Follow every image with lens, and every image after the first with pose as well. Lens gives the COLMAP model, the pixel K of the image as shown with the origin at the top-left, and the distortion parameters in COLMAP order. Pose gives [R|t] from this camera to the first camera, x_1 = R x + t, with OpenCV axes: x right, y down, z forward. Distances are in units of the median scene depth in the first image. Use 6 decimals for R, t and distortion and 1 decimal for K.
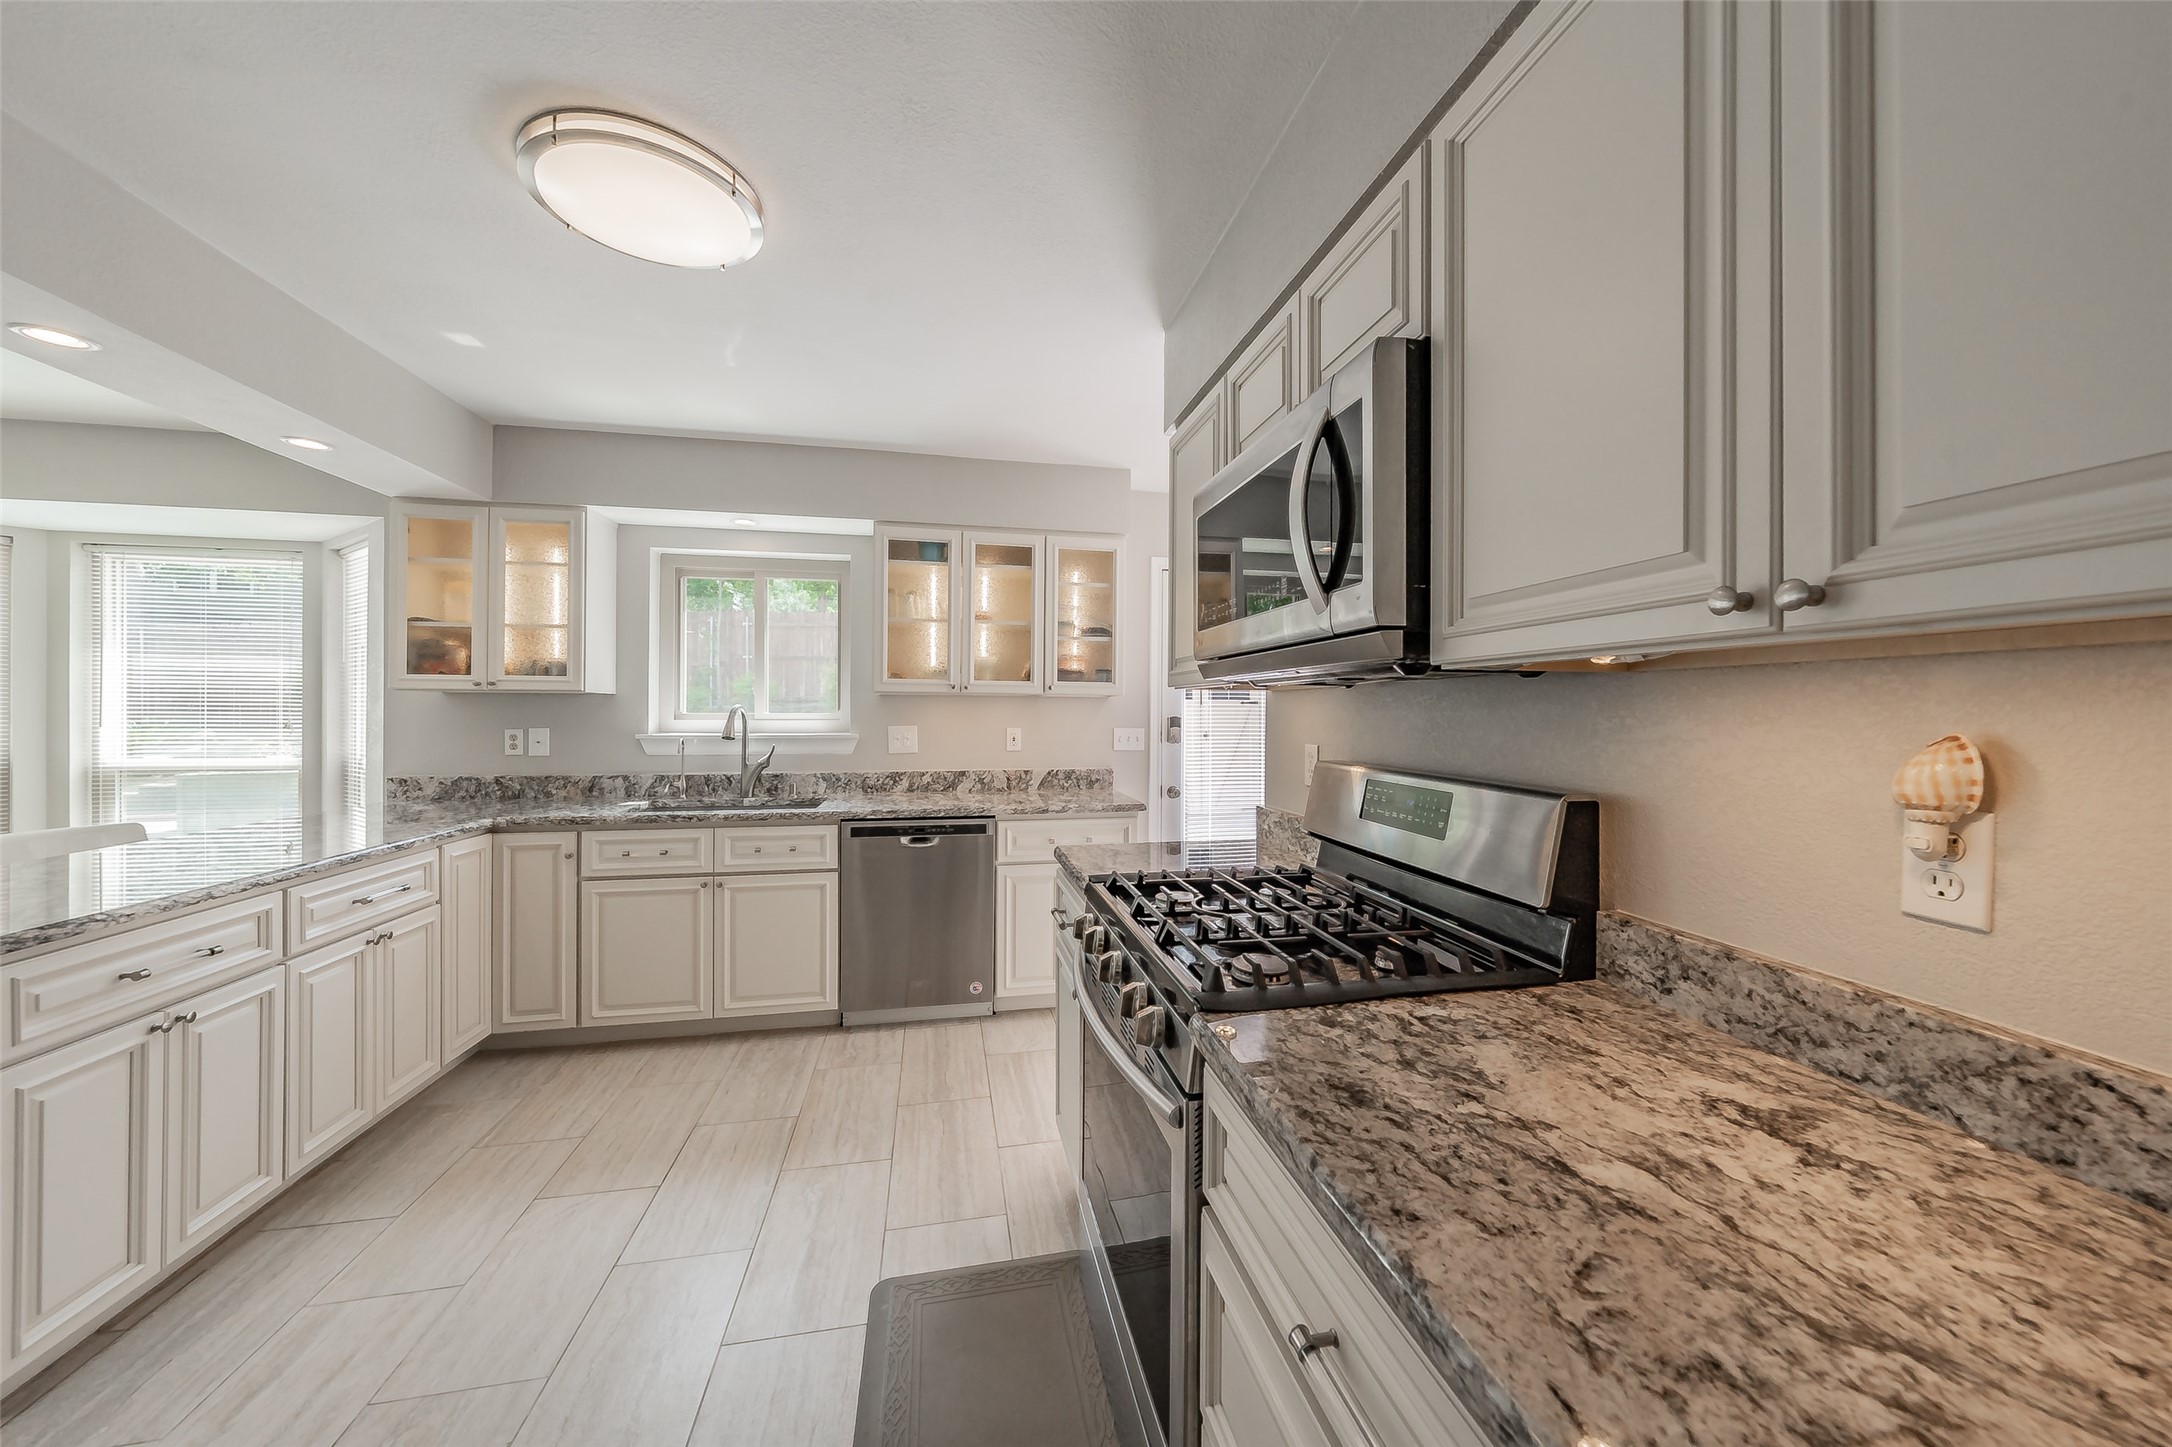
lens RADIAL K [[756.7, 0, 1086.1], [0, 756.7, 729.6], [0, 0, 1]] dist [-0.000351, -0.000309]
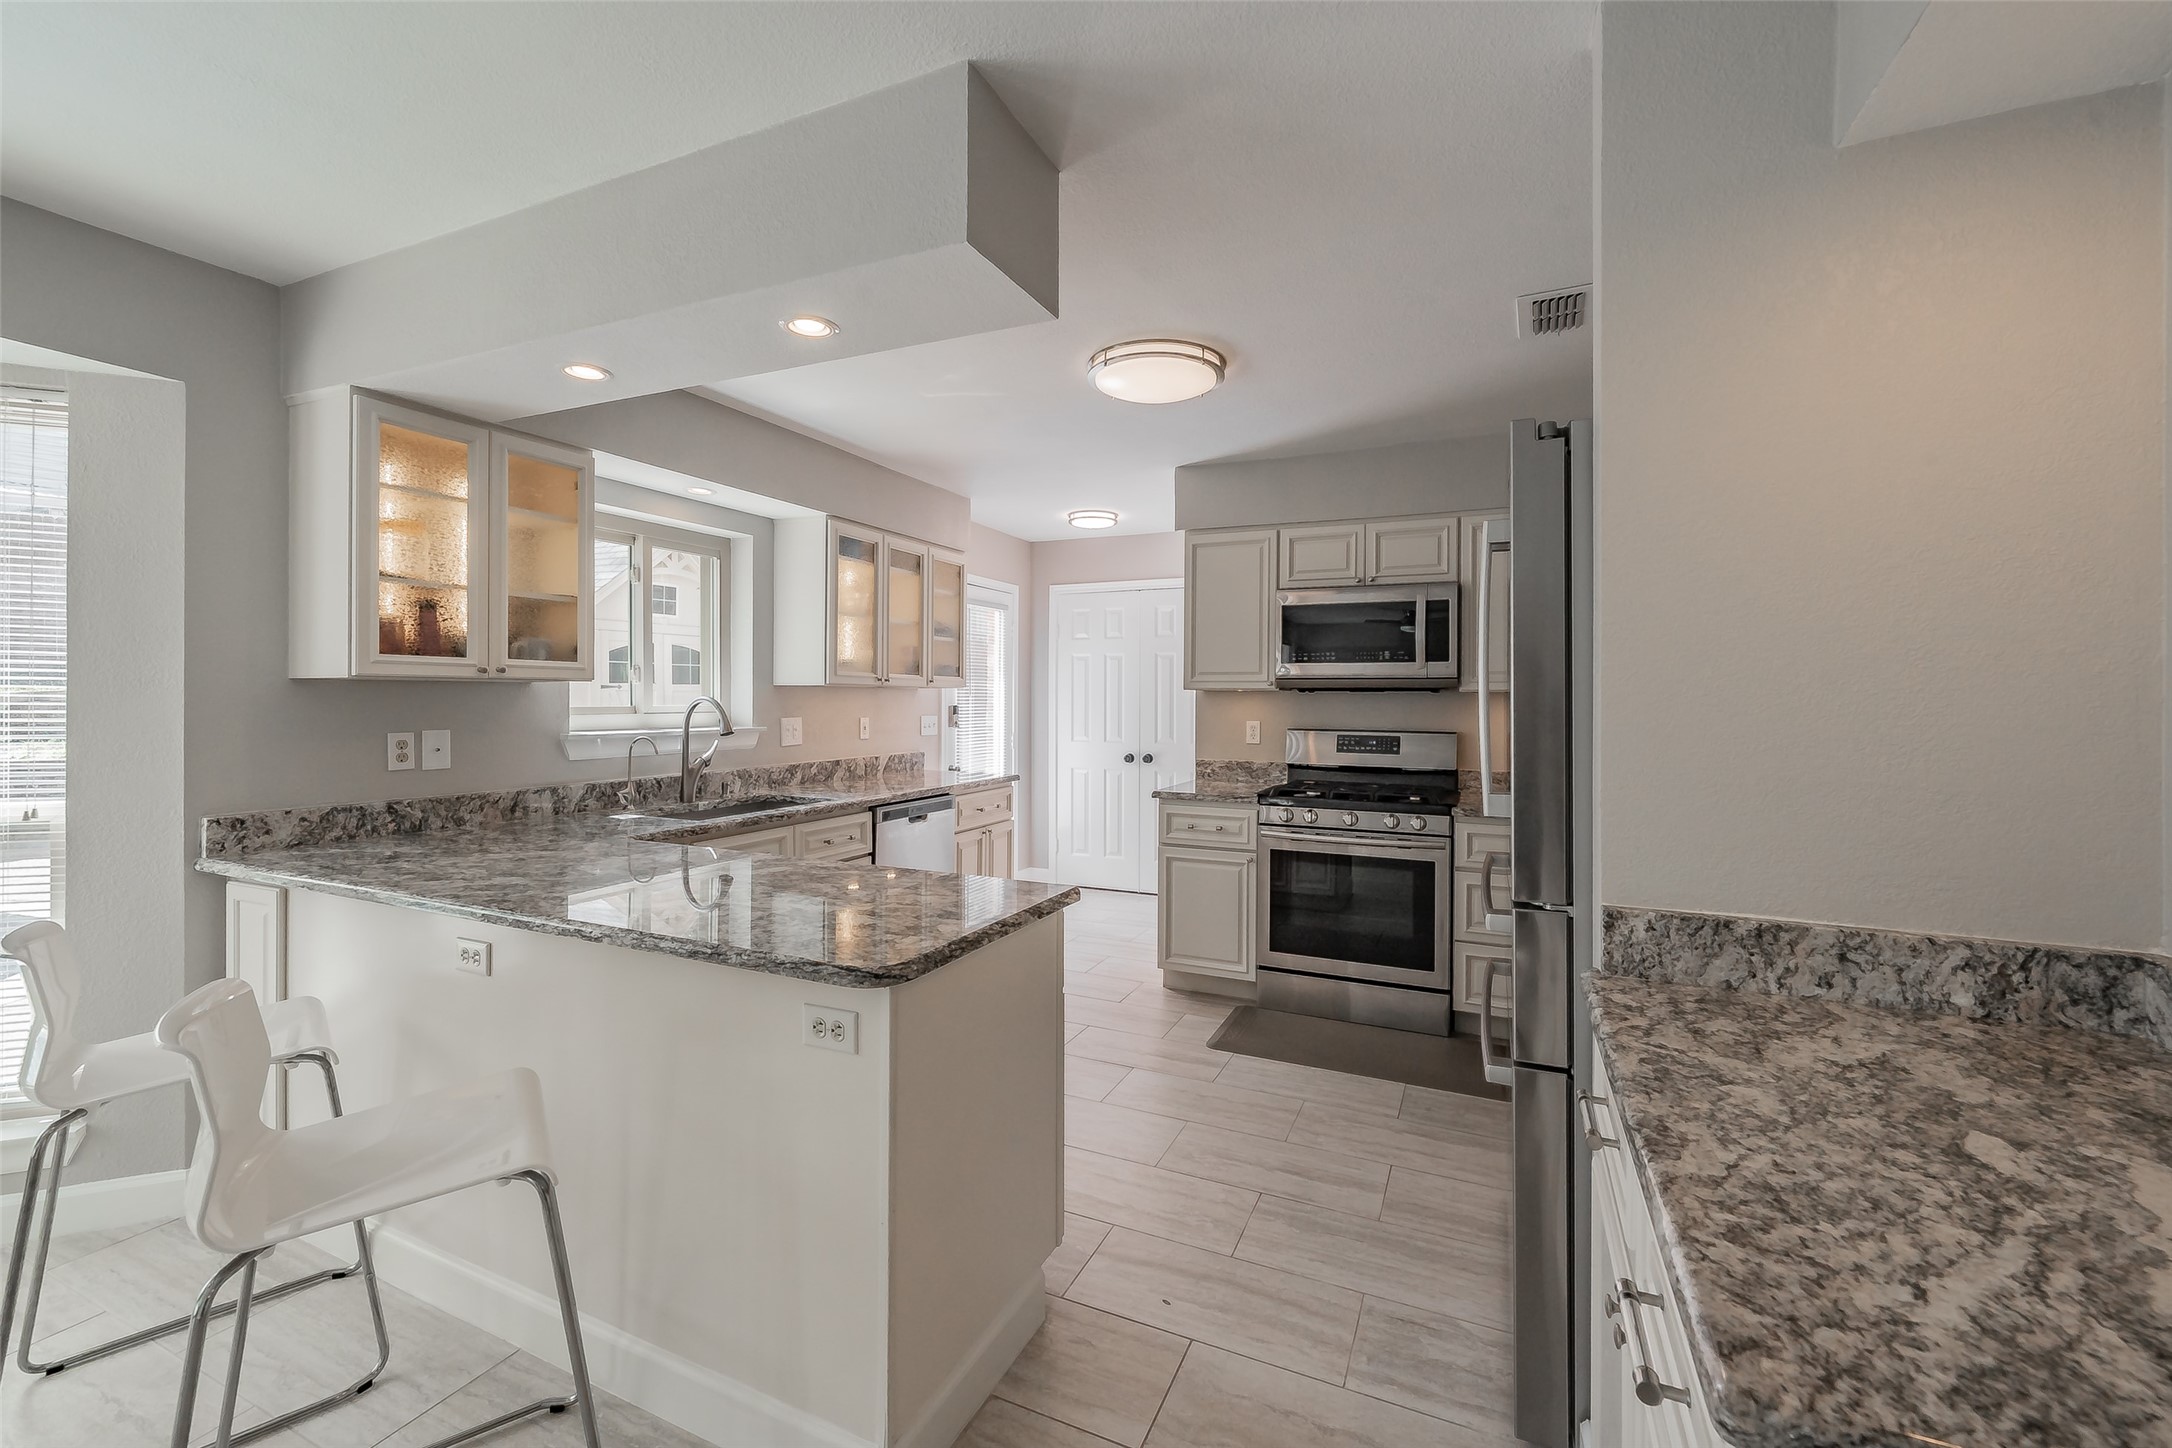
lens RADIAL K [[879.0, 0, 1096.8], [0, 879.0, 731.4], [0, 0, 1]] dist [0.000283, 0.000286]
pose [[0.595414, -0.032594, 0.802758, -1.008418], [0.017207, 0.999465, 0.027818, -0.012743], [-0.803235, -0.002751, 0.595656, 0.013775]]
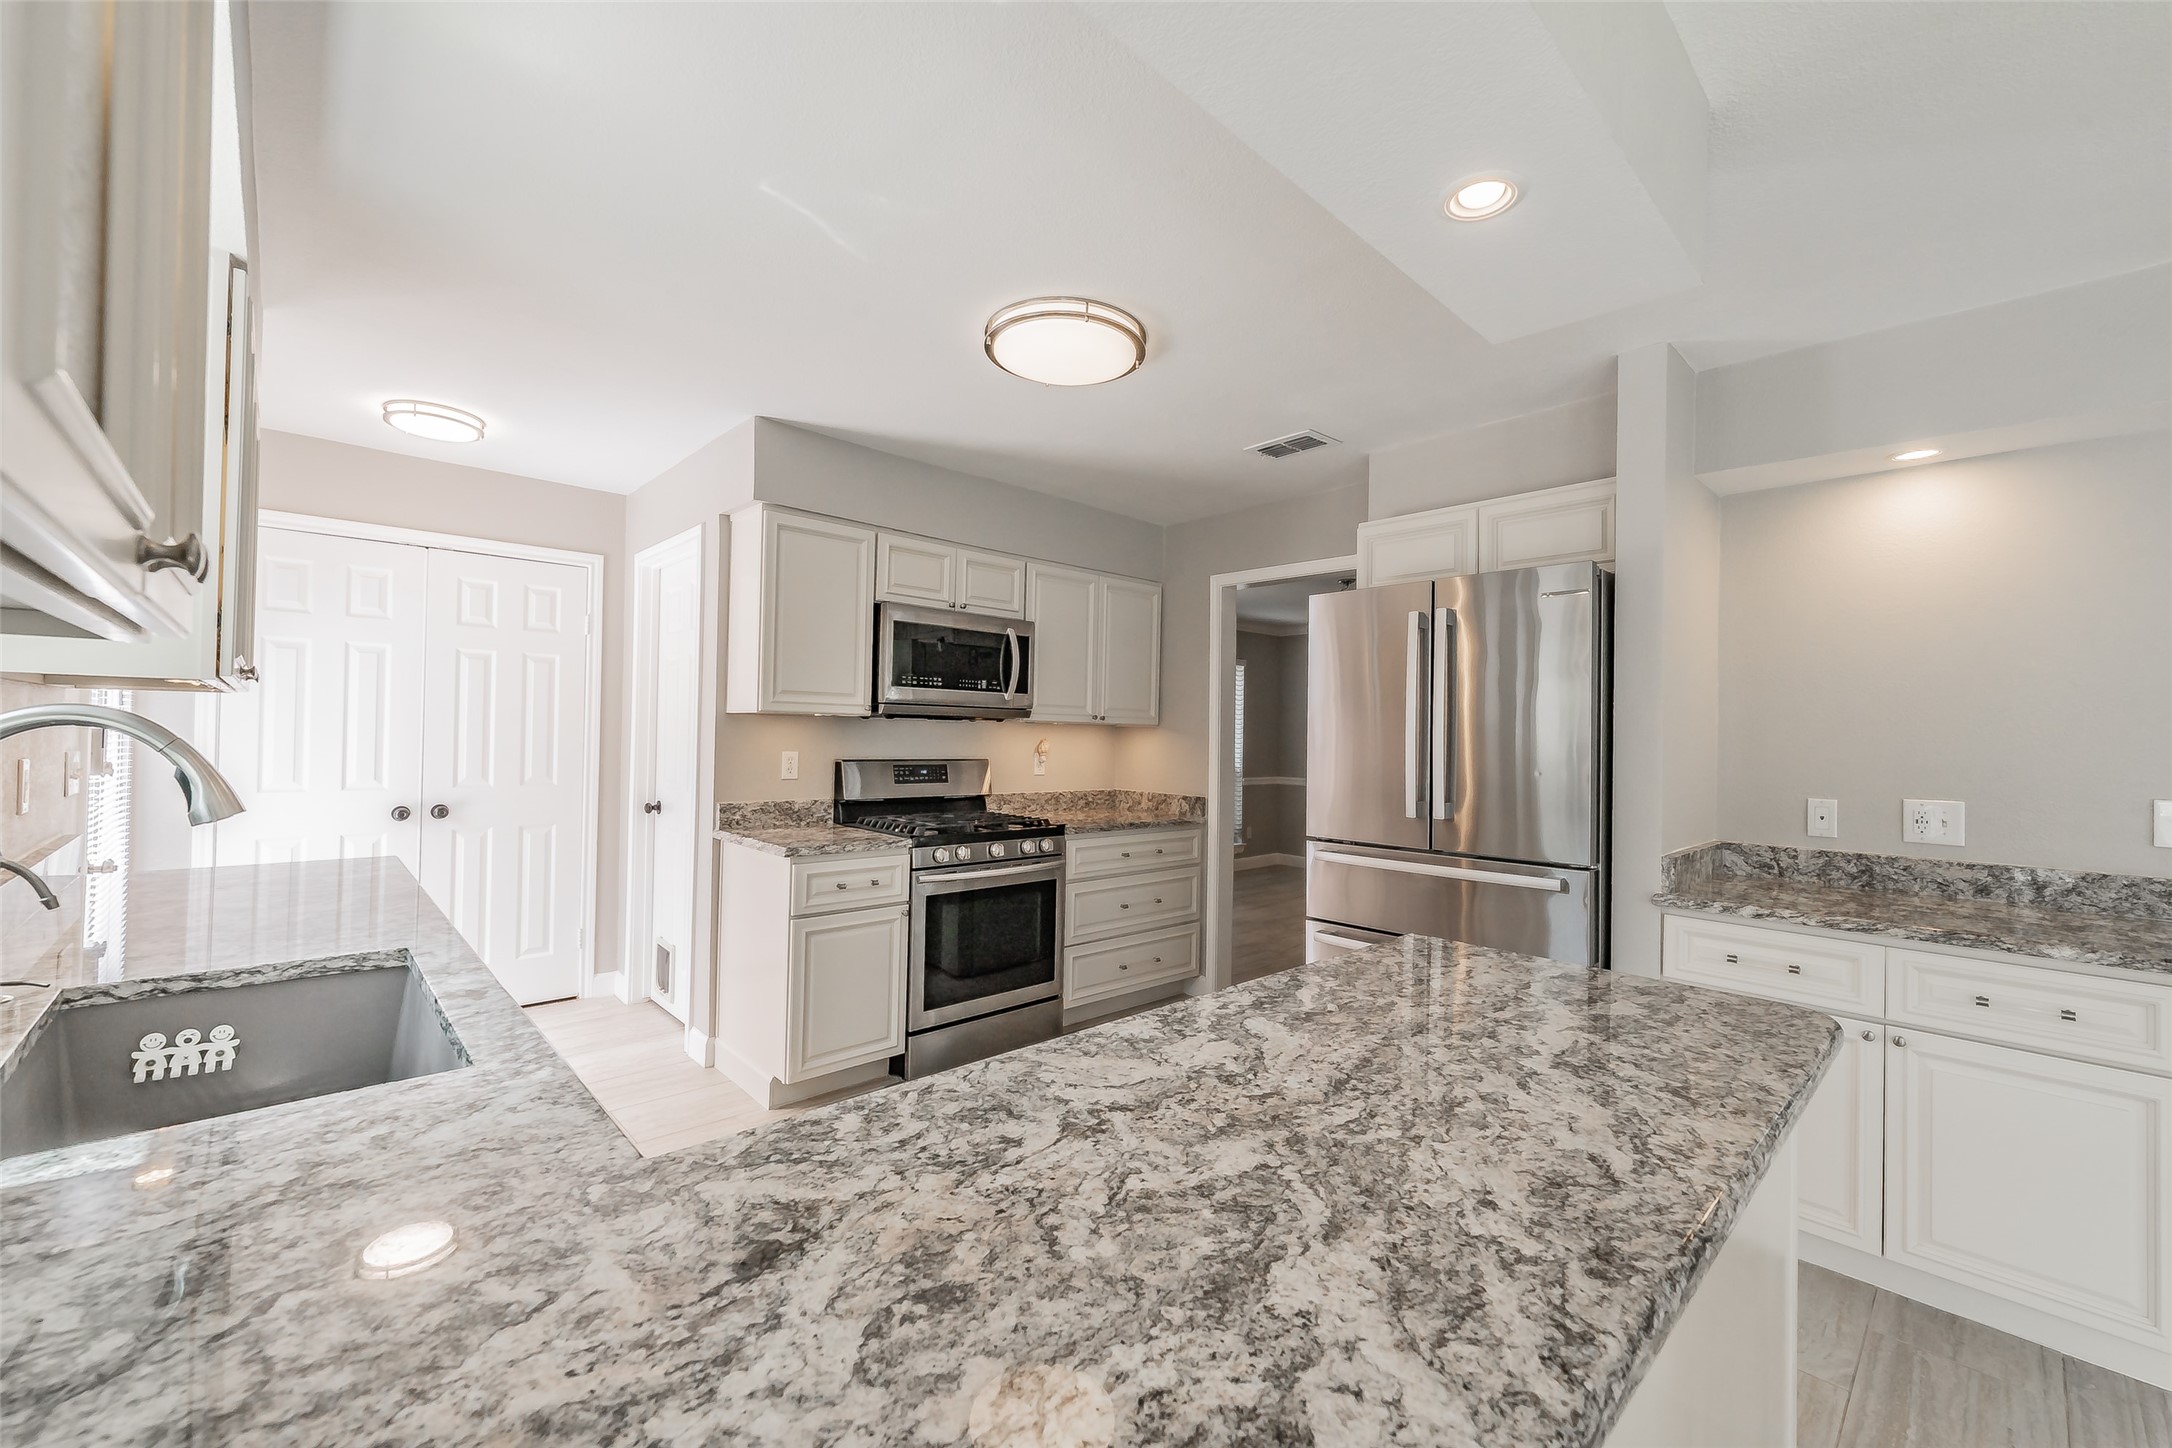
lens RADIAL K [[879.0, 0, 1083.7], [0, 879.0, 723.4], [0, 0, 1]] dist [0.000283, 0.000286]
pose [[-0.518942, 0.001132, 0.854809, -0.917503], [-0.002311, 0.999994, -0.002727, -0.019162], [-0.854806, -0.003390, -0.518936, 0.844910]]
